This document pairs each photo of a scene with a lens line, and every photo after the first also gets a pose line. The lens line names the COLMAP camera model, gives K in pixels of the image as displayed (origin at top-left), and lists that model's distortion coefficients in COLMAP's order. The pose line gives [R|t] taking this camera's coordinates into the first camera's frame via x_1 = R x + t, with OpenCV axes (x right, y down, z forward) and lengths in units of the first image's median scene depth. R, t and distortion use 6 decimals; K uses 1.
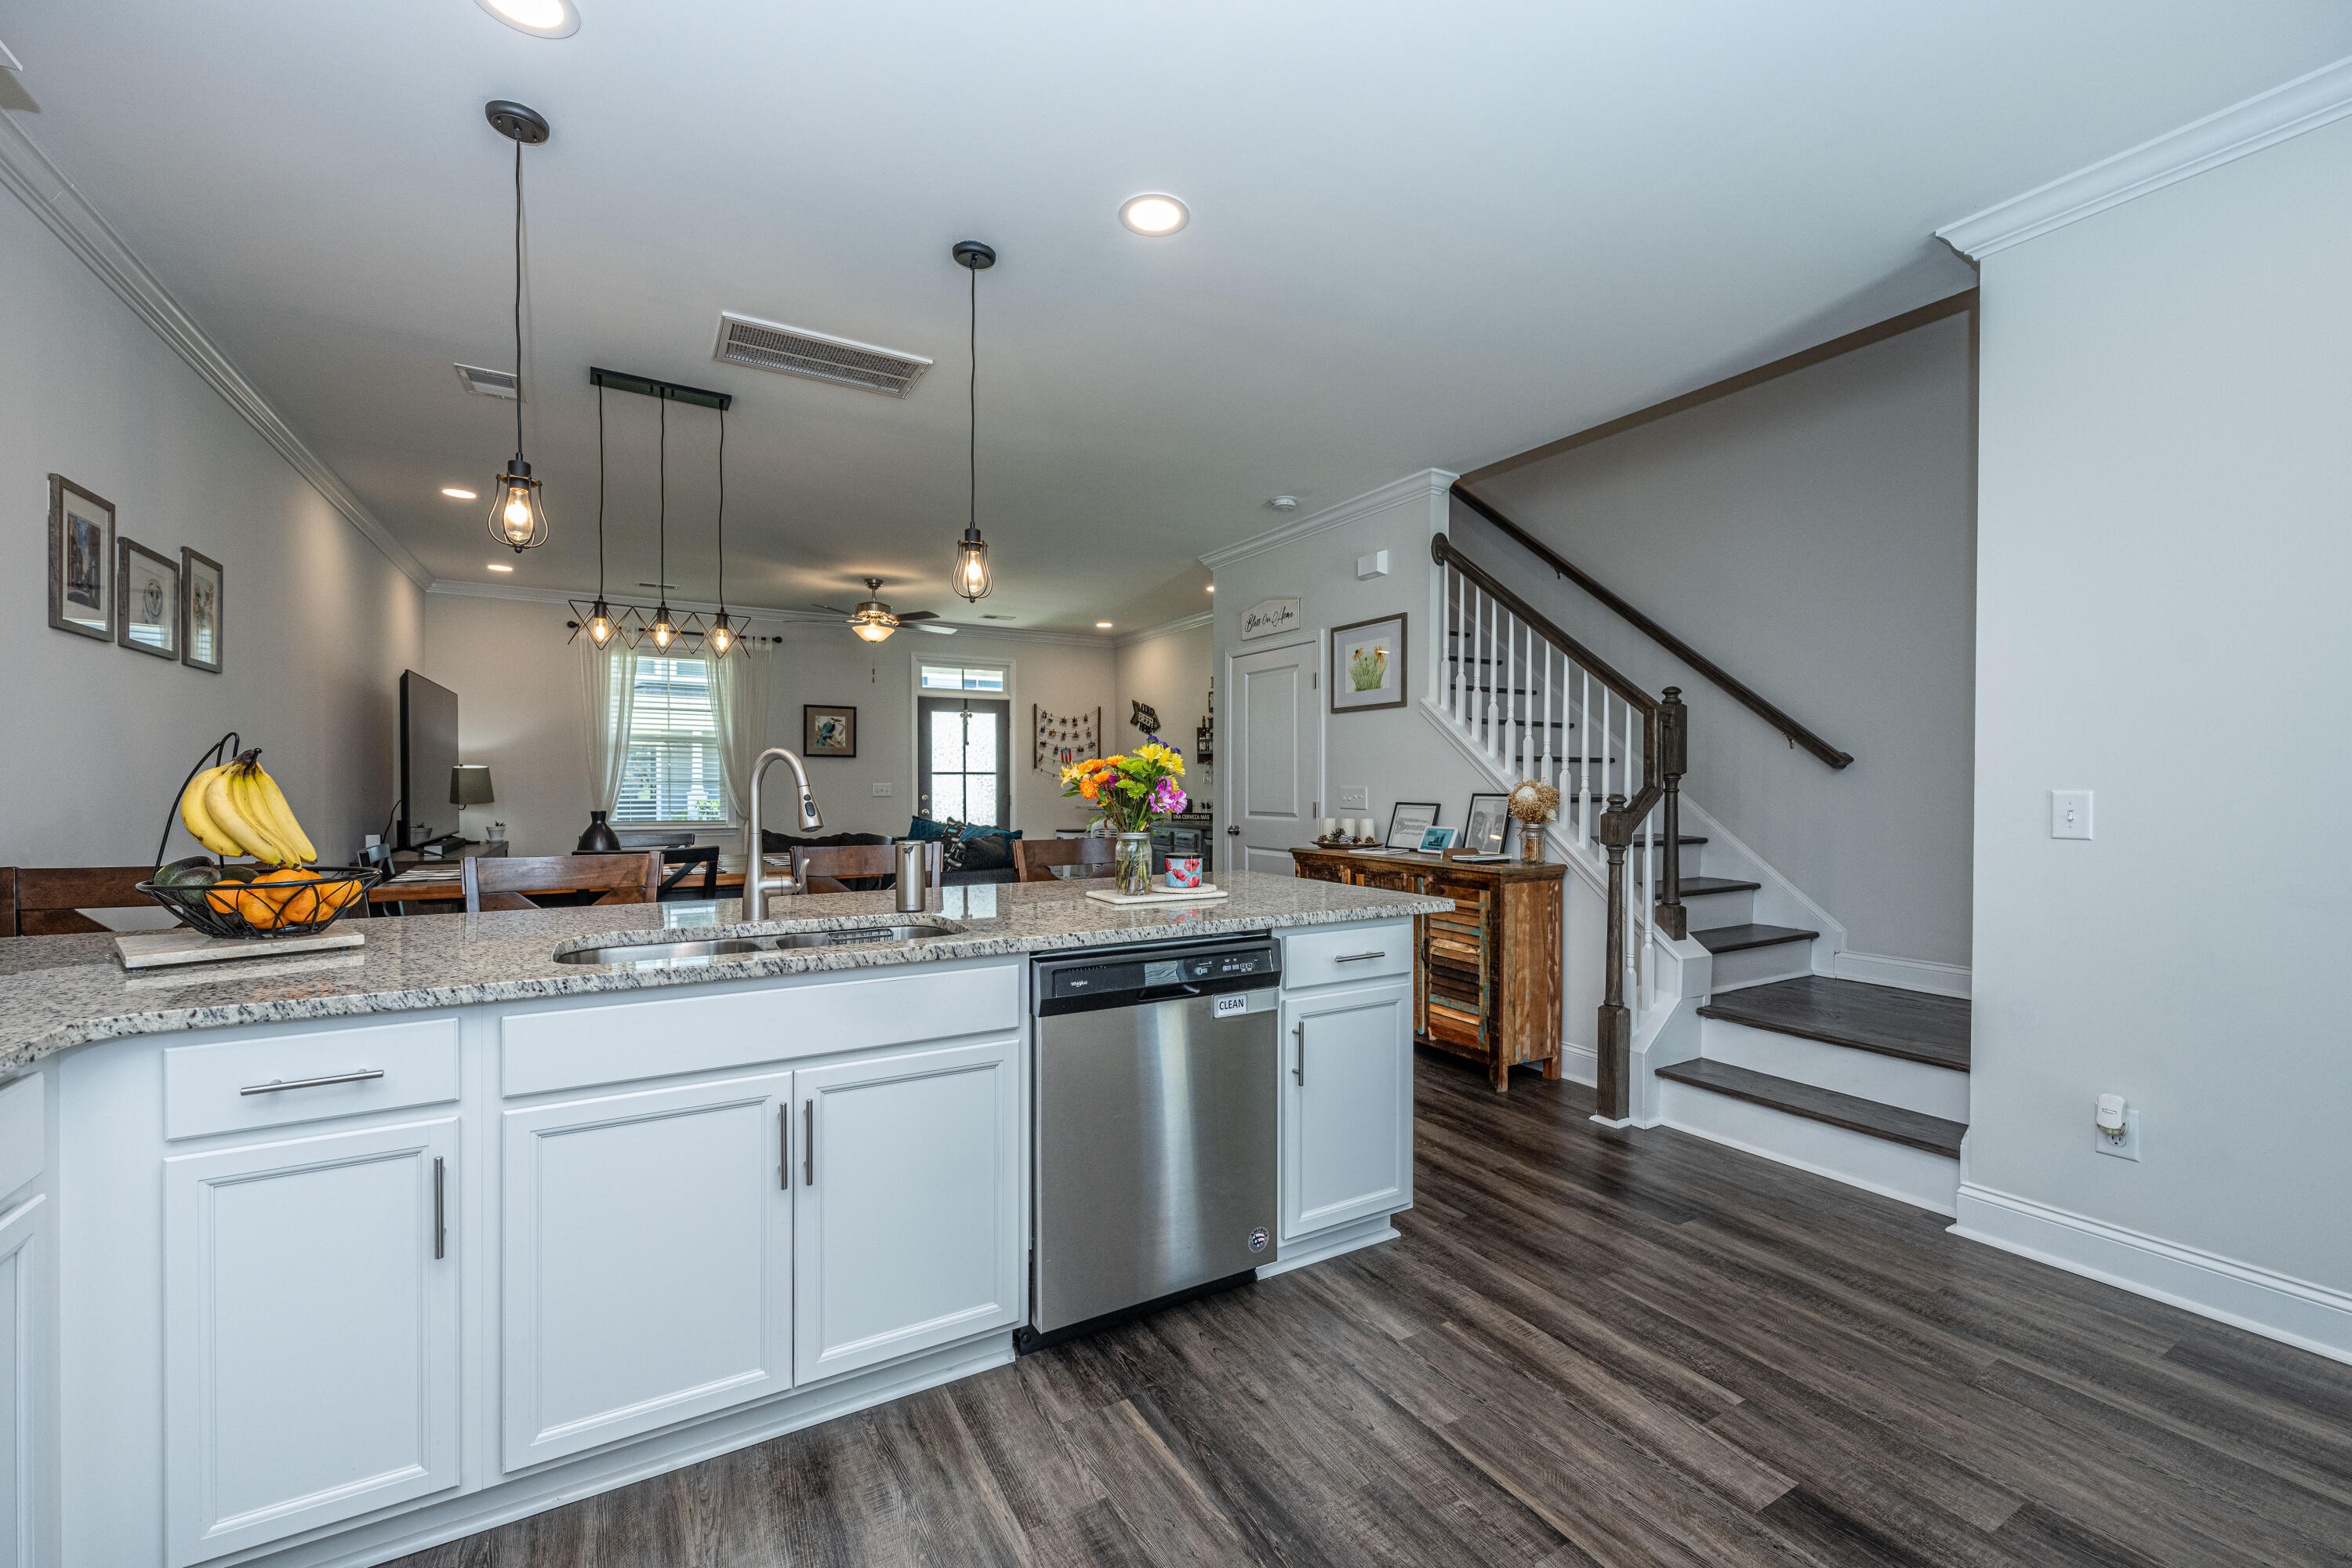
lens RADIAL K [[943.1, 0, 1177.3], [0, 943.1, 791.6], [0, 0, 1]] dist [0.001527, -0.000274]
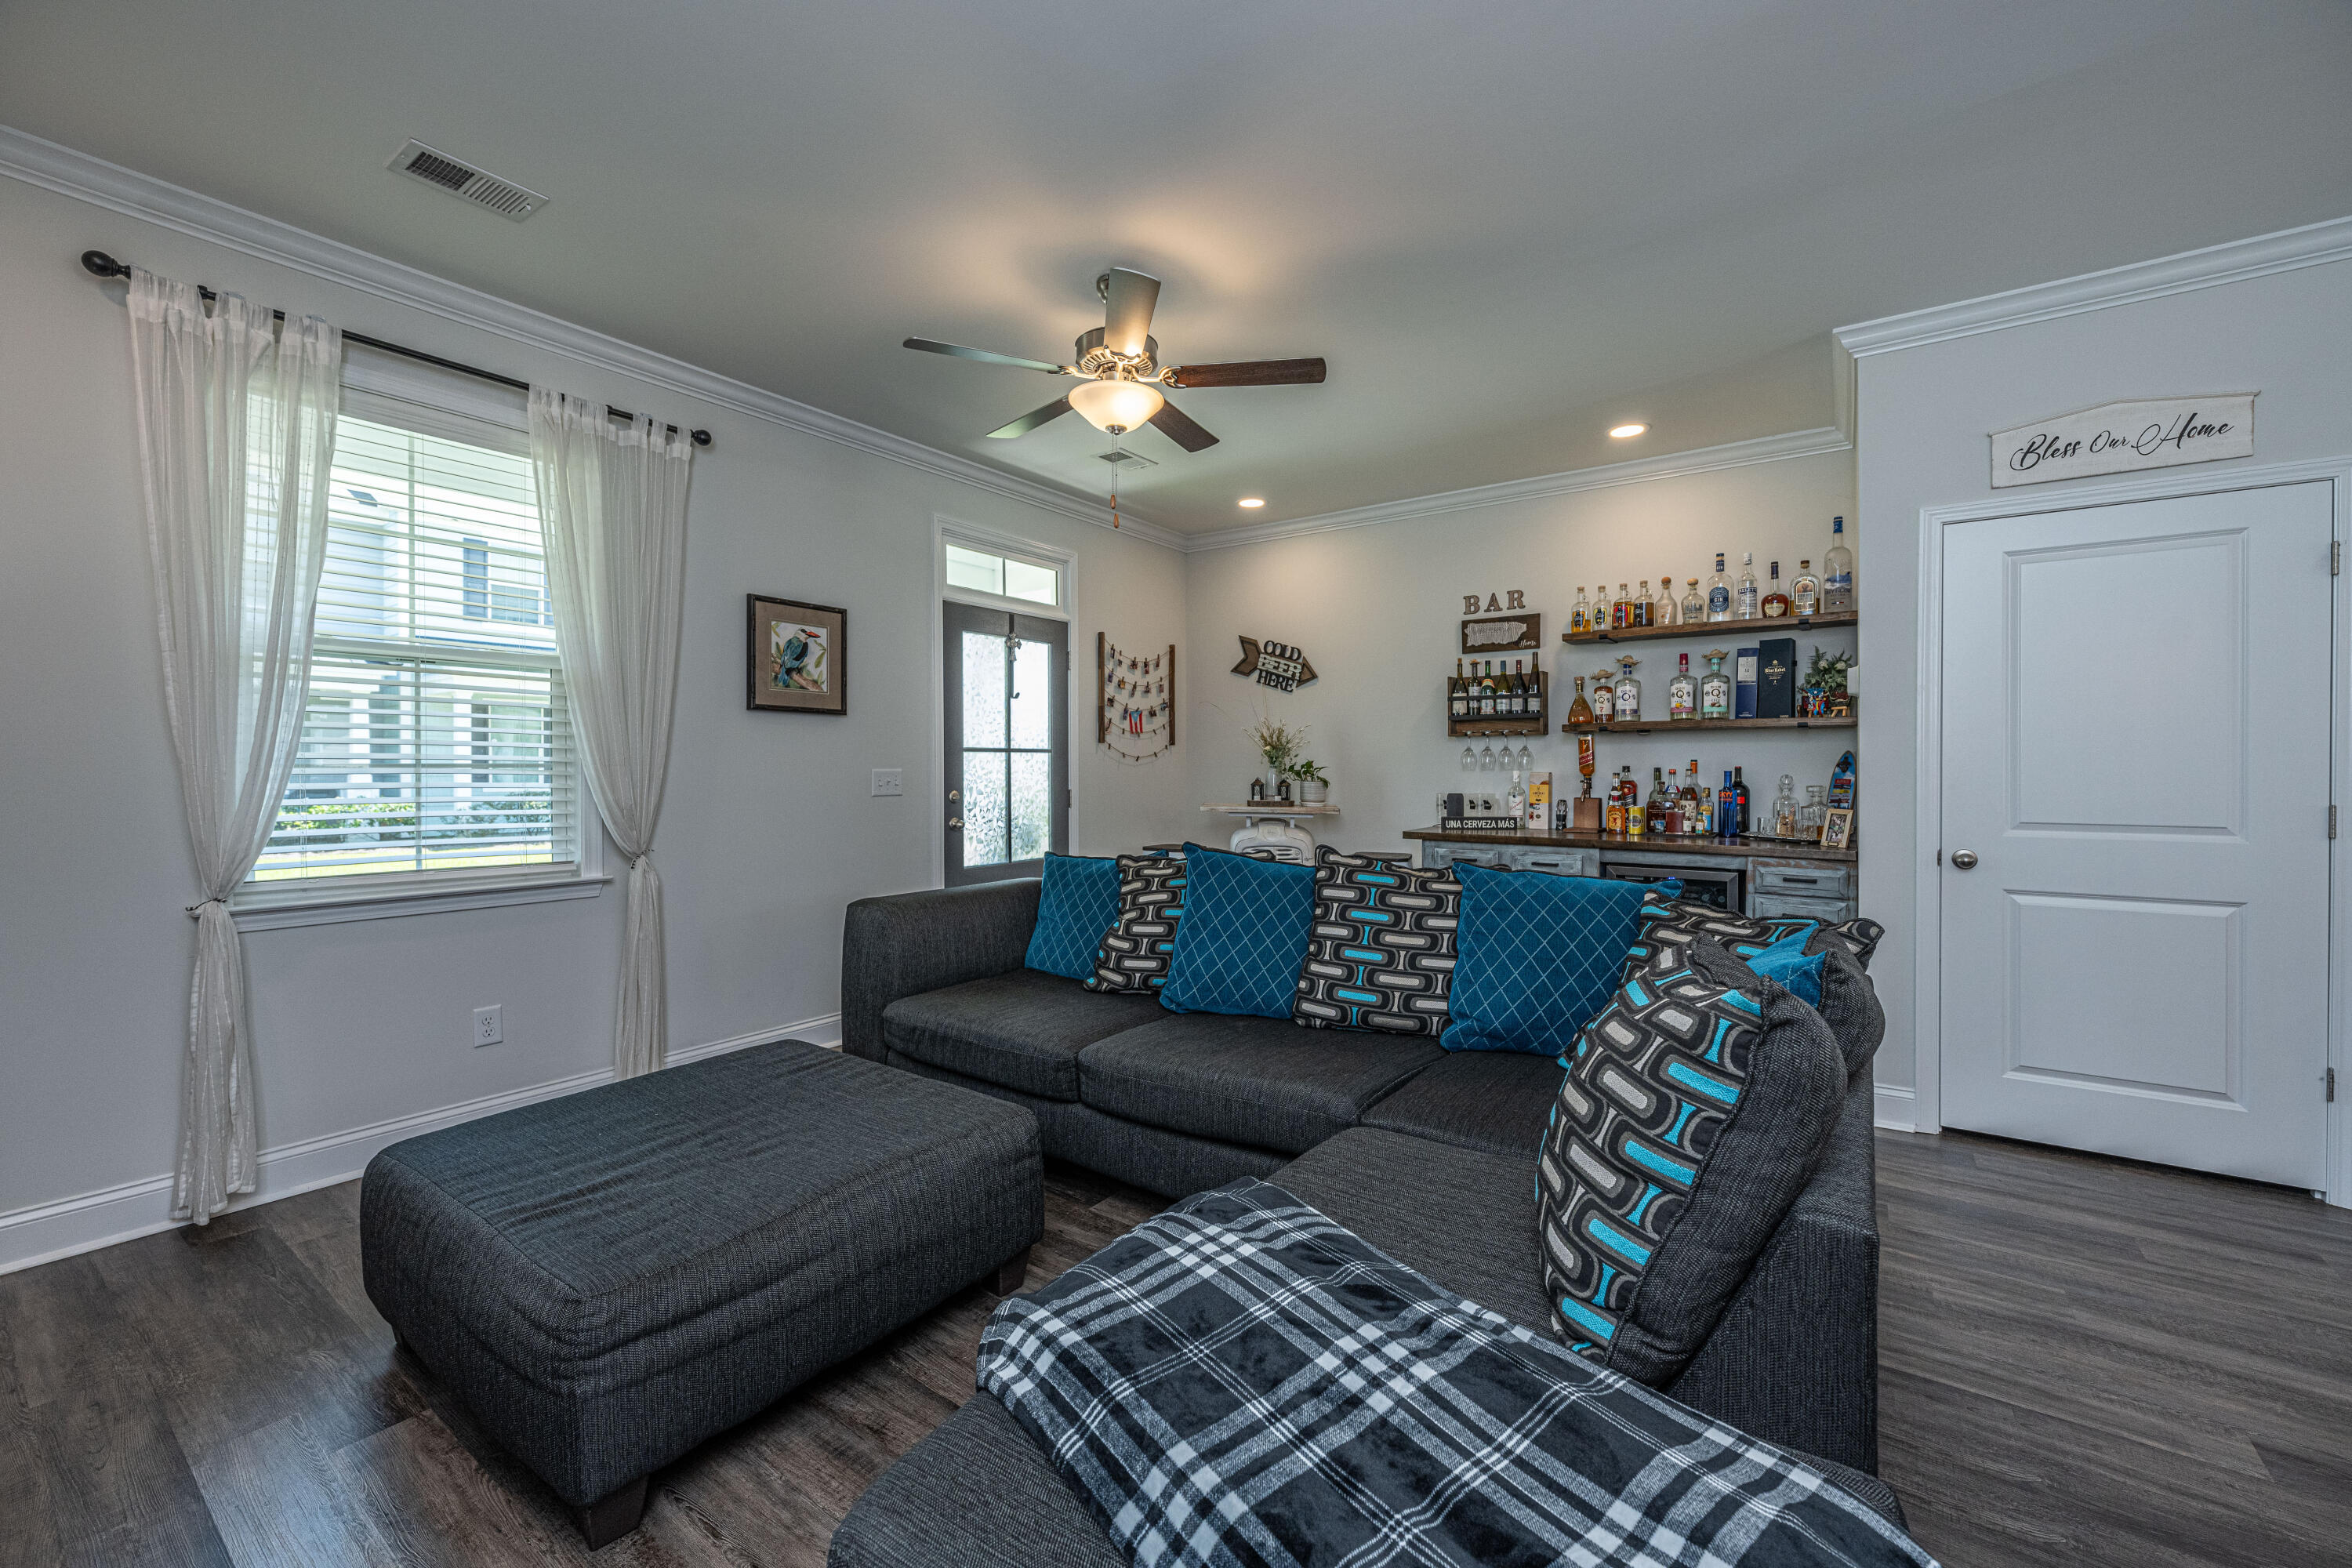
lens RADIAL K [[943.1, 0, 1172.7], [0, 943.1, 767.8], [0, 0, 1]] dist [0.001527, -0.000274]
pose [[0.916449, -0.001259, 0.400149, -0.627318], [0.004758, 0.999959, -0.007752, -0.007277], [-0.400123, 0.009008, 0.916417, 0.811393]]
